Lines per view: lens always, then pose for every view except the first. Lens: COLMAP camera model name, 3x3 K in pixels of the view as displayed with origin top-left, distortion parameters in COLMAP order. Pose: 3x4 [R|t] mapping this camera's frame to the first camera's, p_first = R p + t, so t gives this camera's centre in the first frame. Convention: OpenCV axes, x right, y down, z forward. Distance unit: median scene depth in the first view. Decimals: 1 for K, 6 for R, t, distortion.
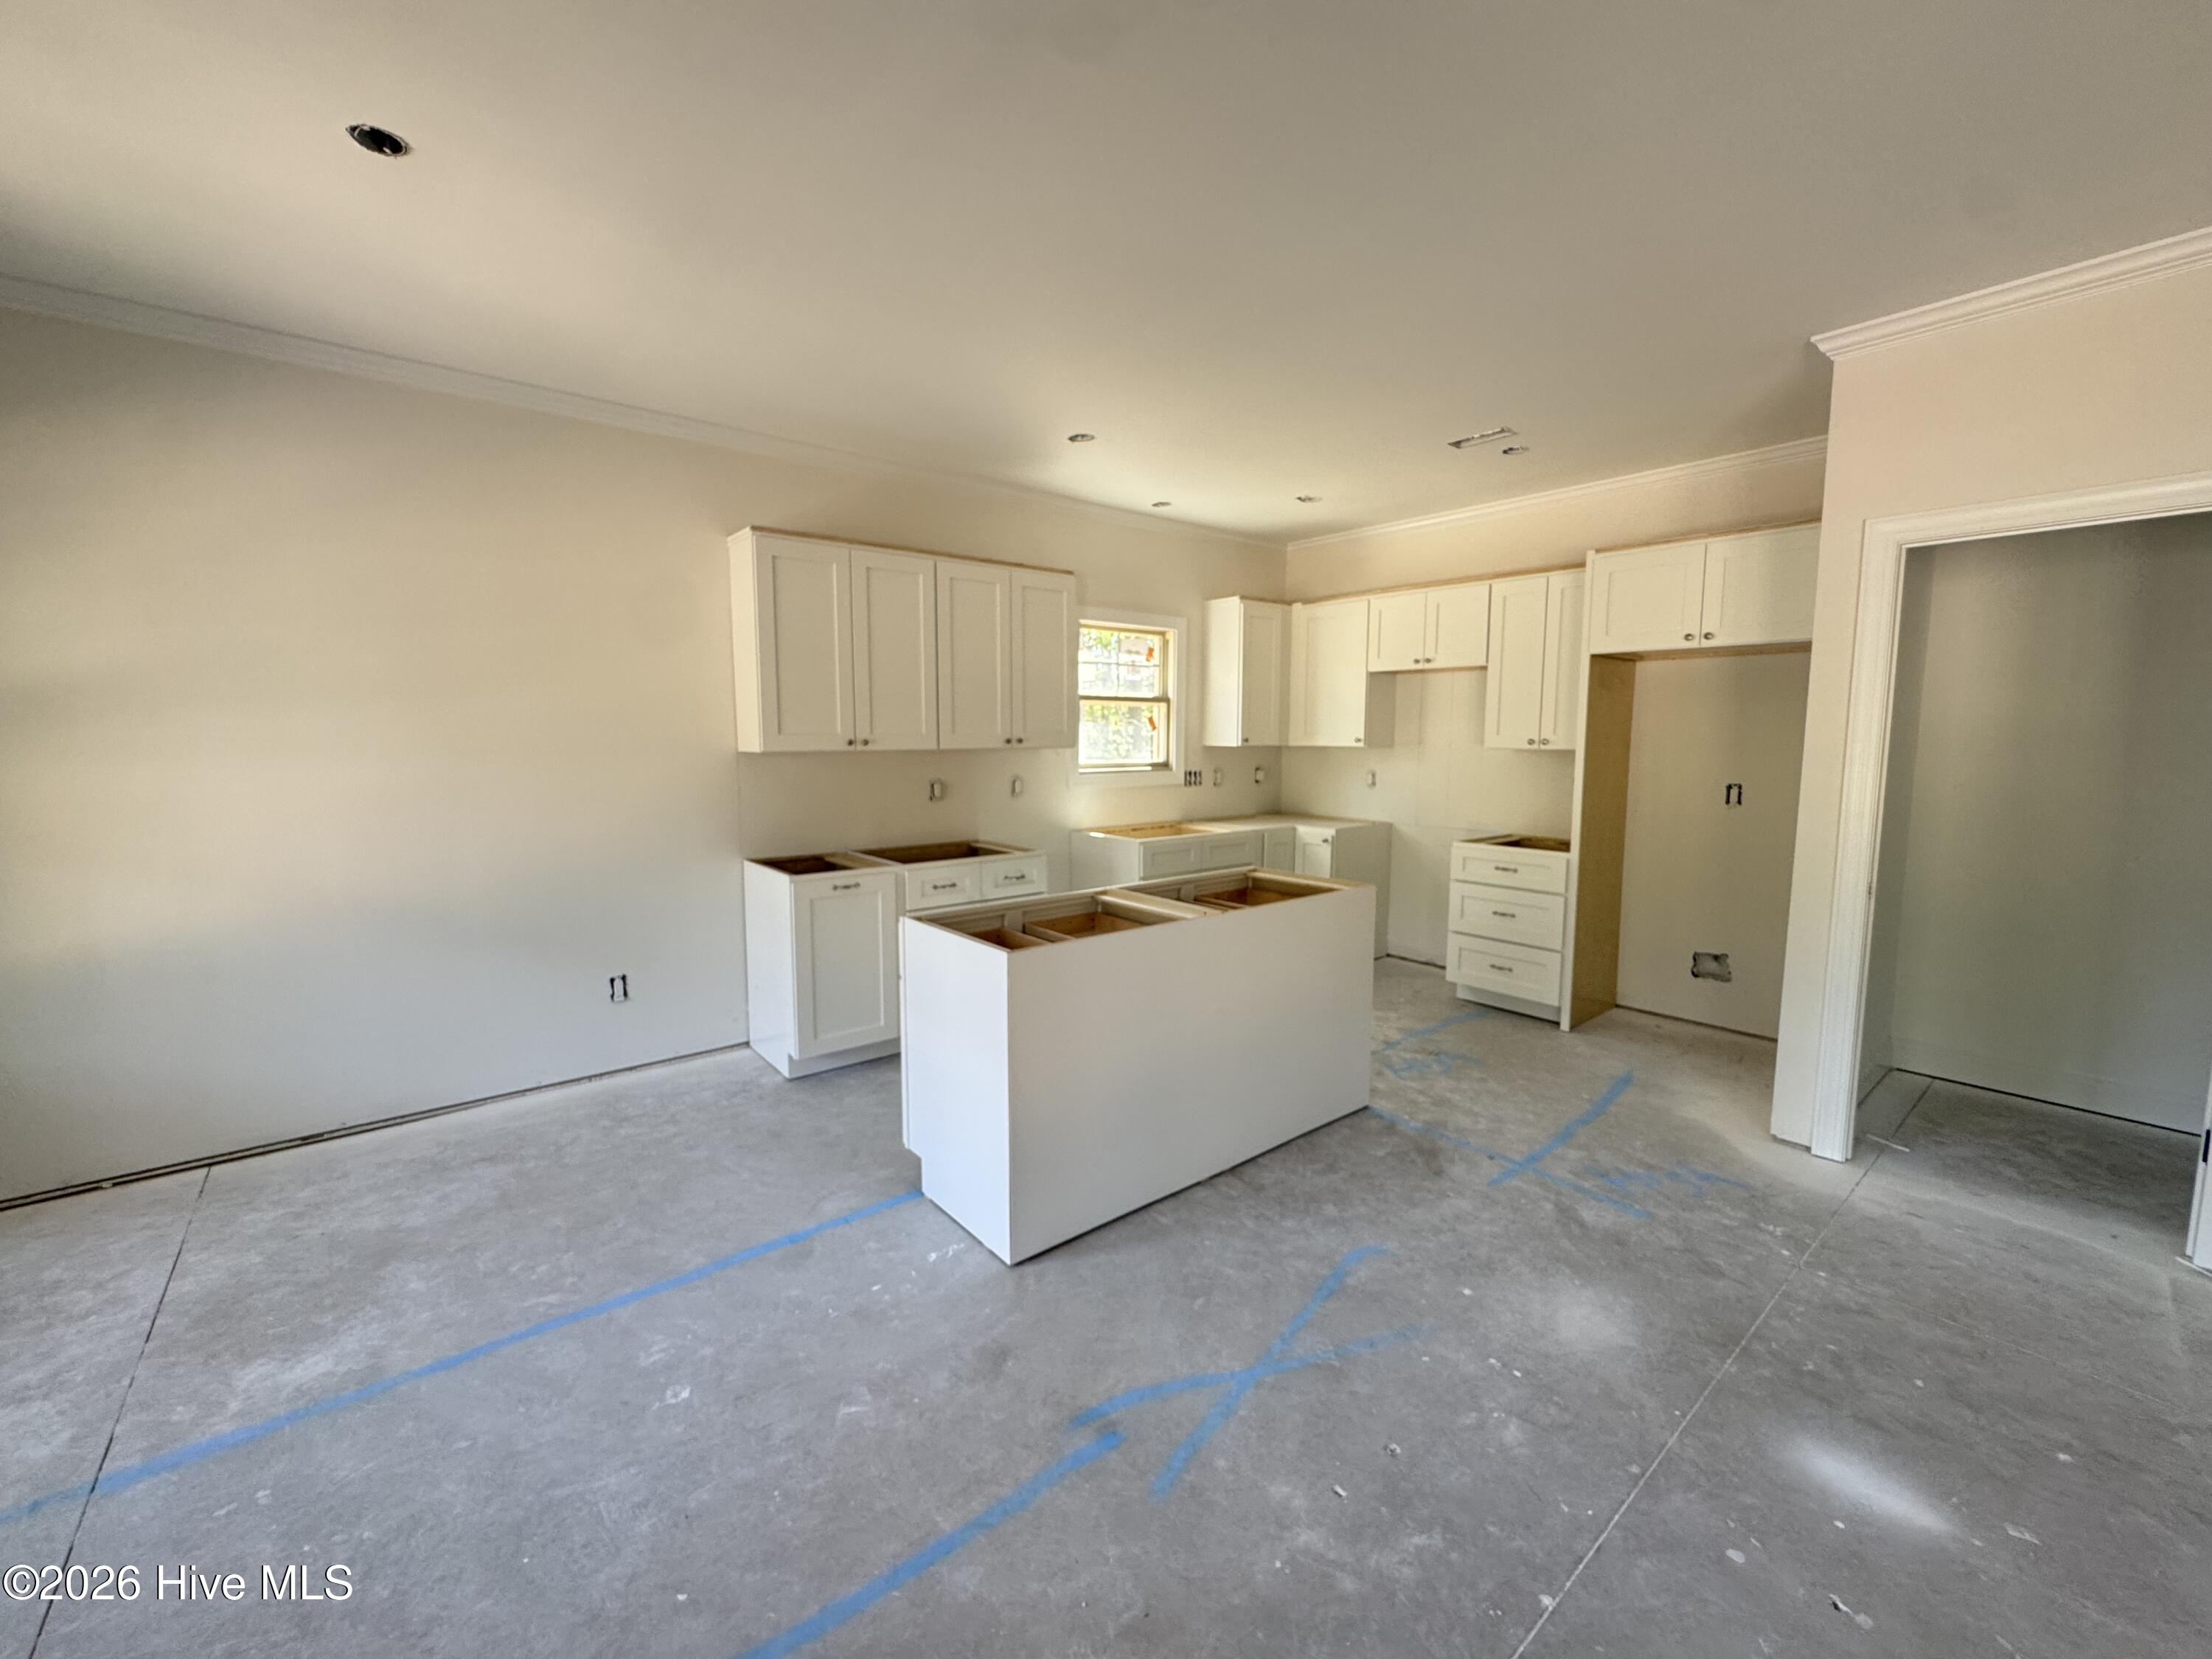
lens RADIAL K [[893.8, 0, 1090.8], [0, 893.8, 824.8], [0, 0, 1]] dist [-0.005262, 0.000454]
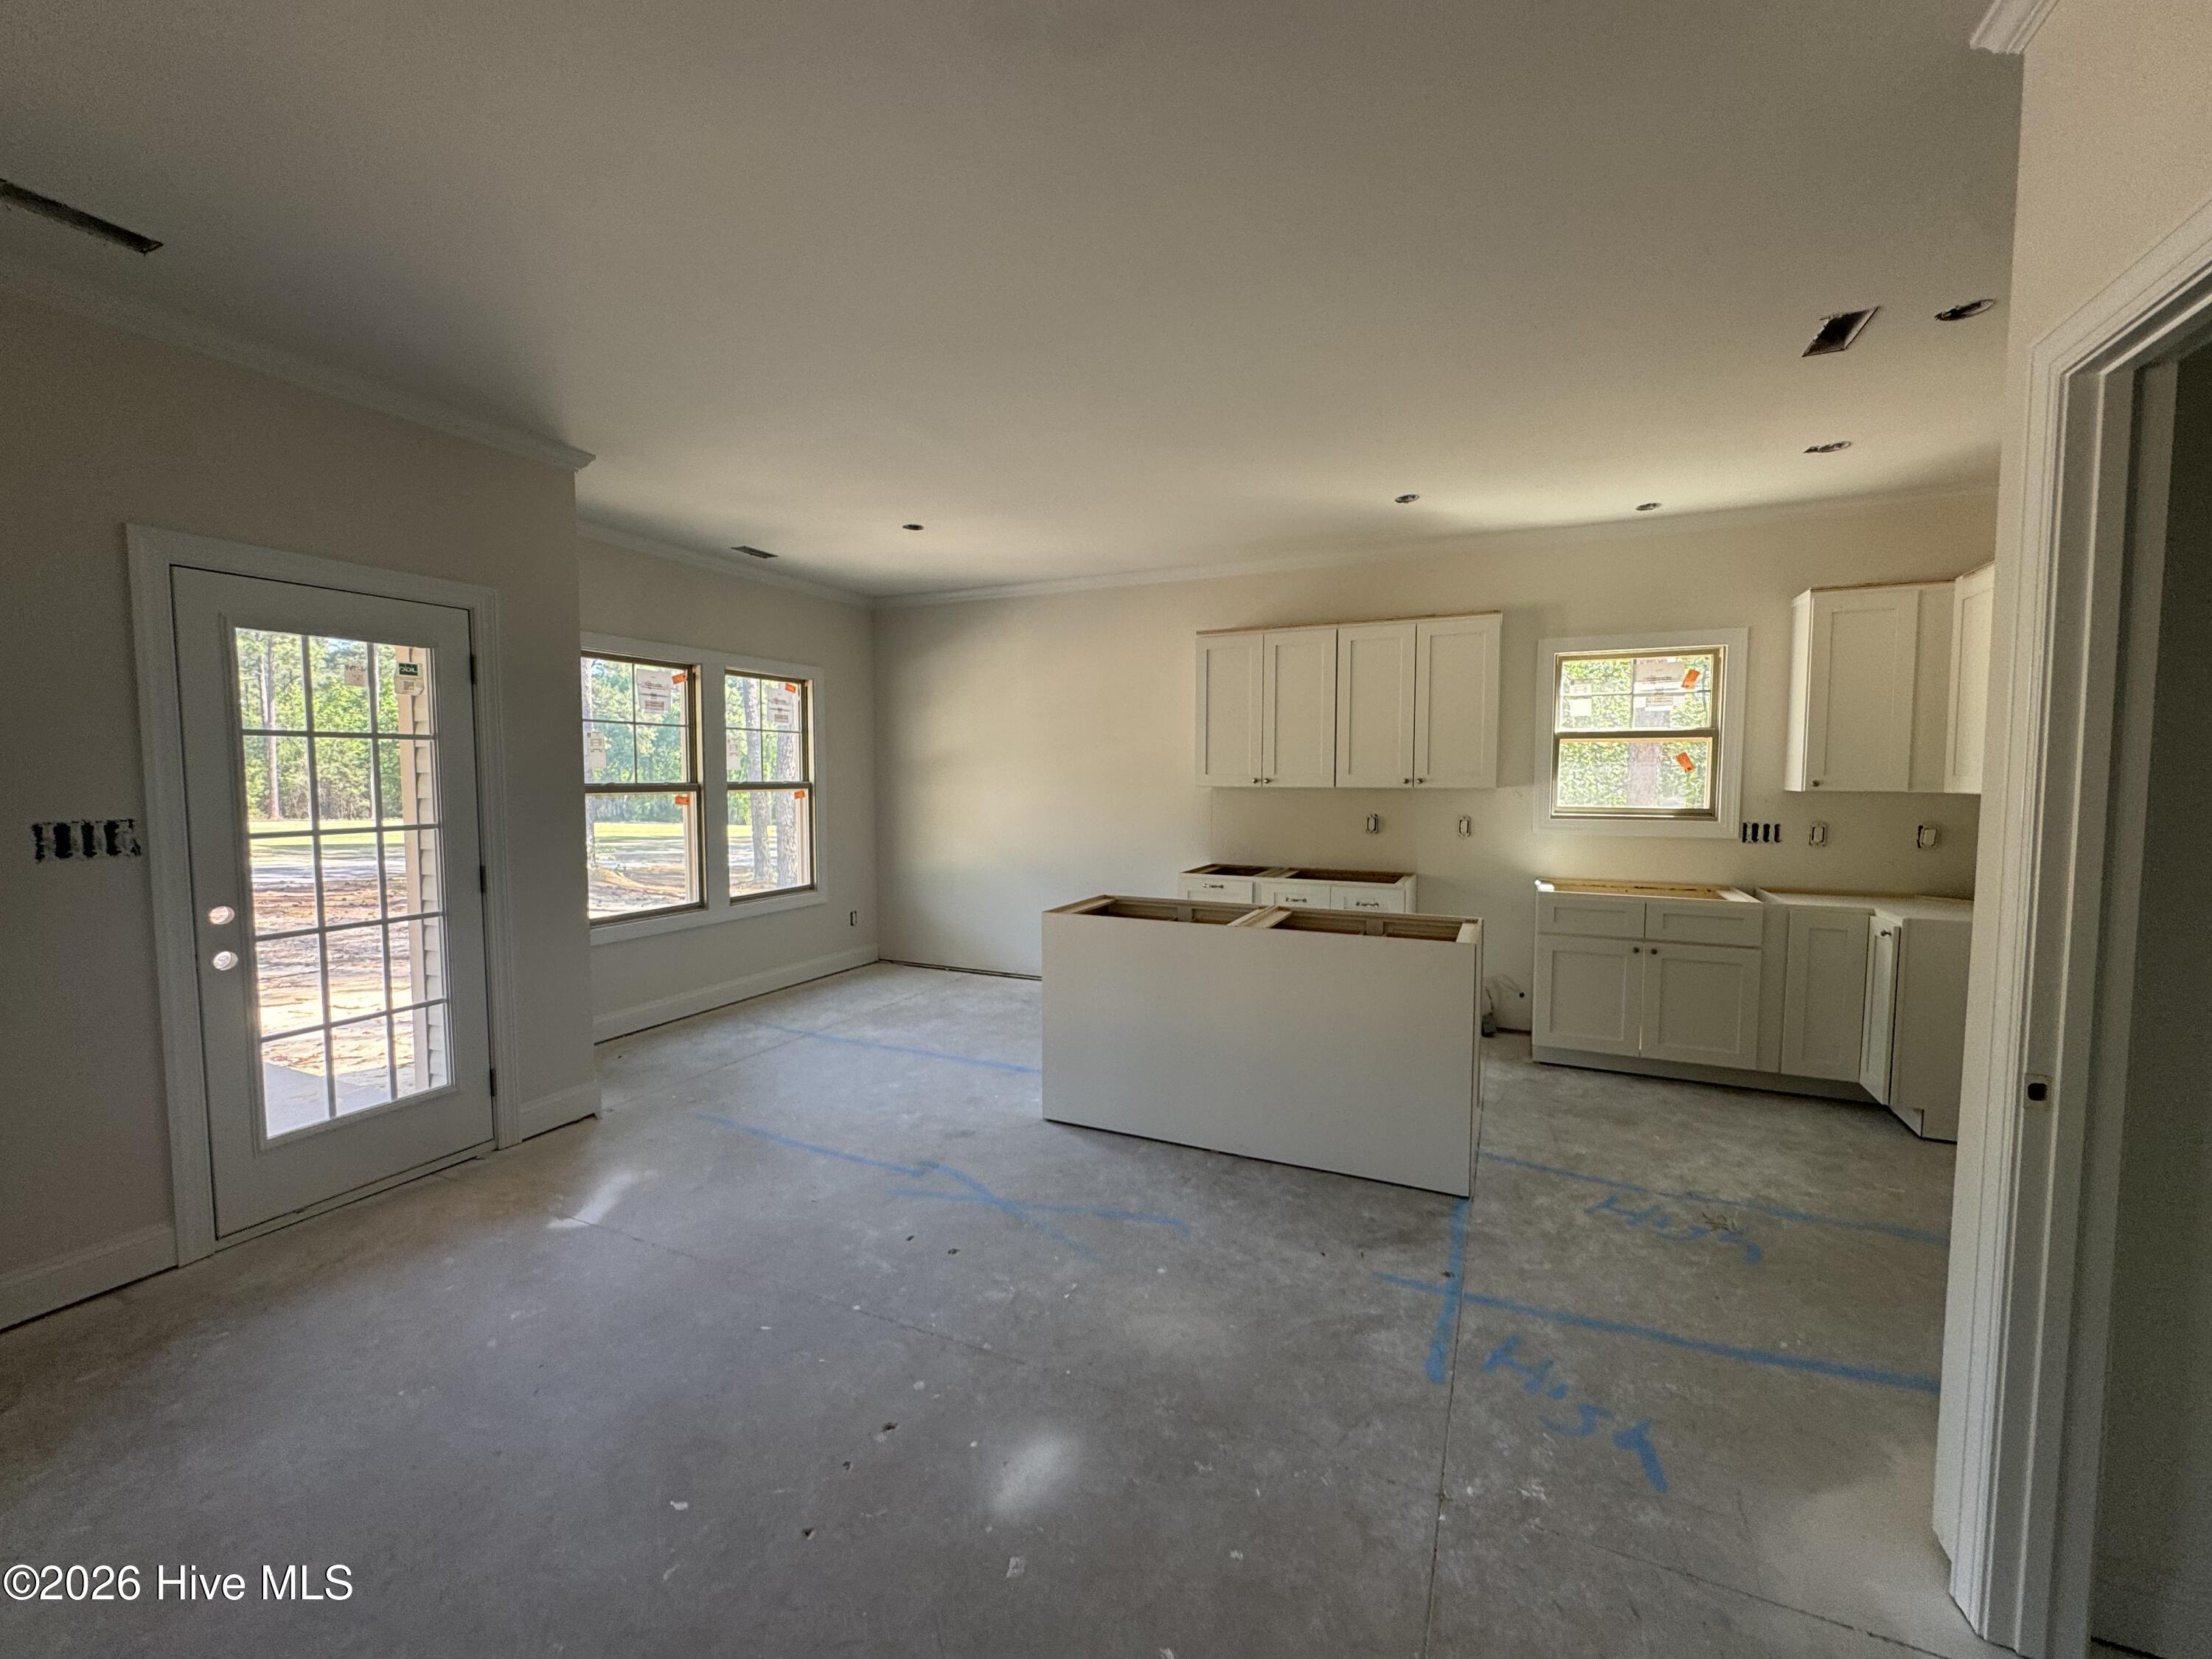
lens RADIAL K [[893.8, 0, 1116.3], [0, 893.8, 823.8], [0, 0, 1]] dist [-0.005262, 0.000454]
pose [[0.434977, 0.048987, -0.899108, 0.996423], [-0.092867, 0.995635, 0.009319, -0.027353], [0.895640, 0.079444, 0.437627, 0.302361]]
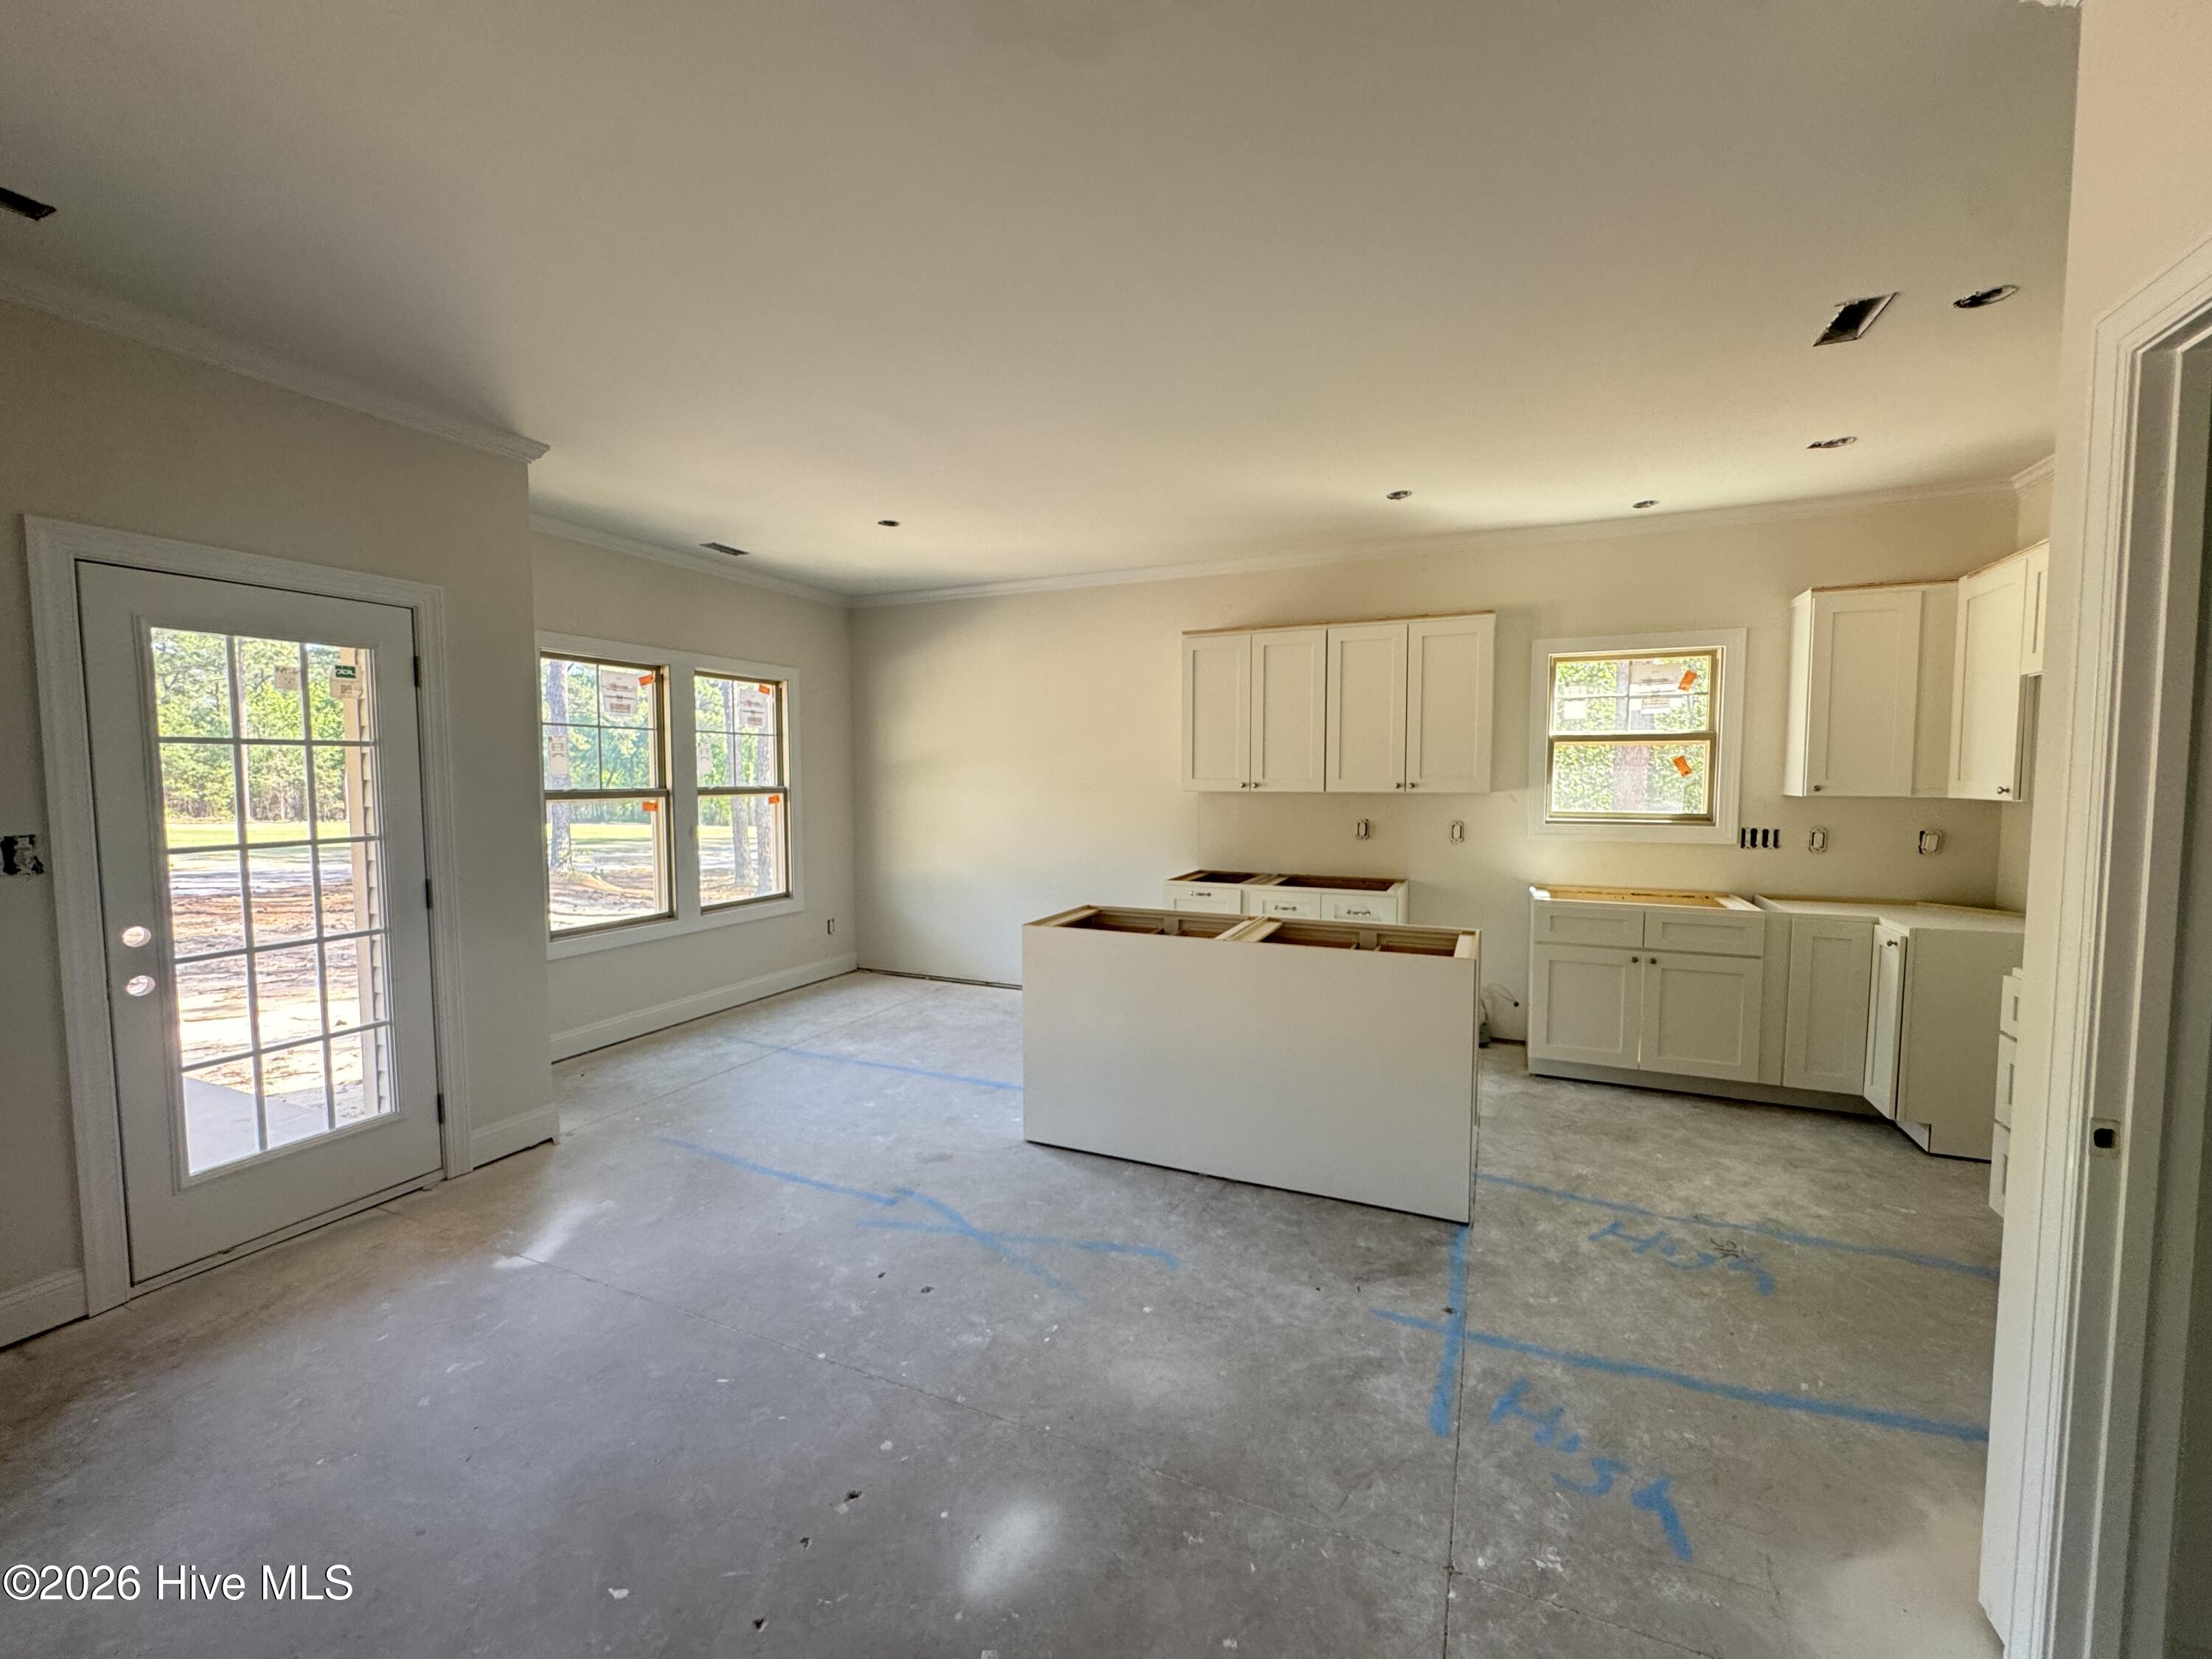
lens RADIAL K [[893.8, 0, 1116.6], [0, 893.8, 823.5], [0, 0, 1]] dist [-0.005262, 0.000454]
pose [[0.449613, 0.047909, -0.891938, 0.955882], [-0.090375, 0.995876, 0.007936, -0.038190], [0.888640, 0.077041, 0.452088, 0.324490]]
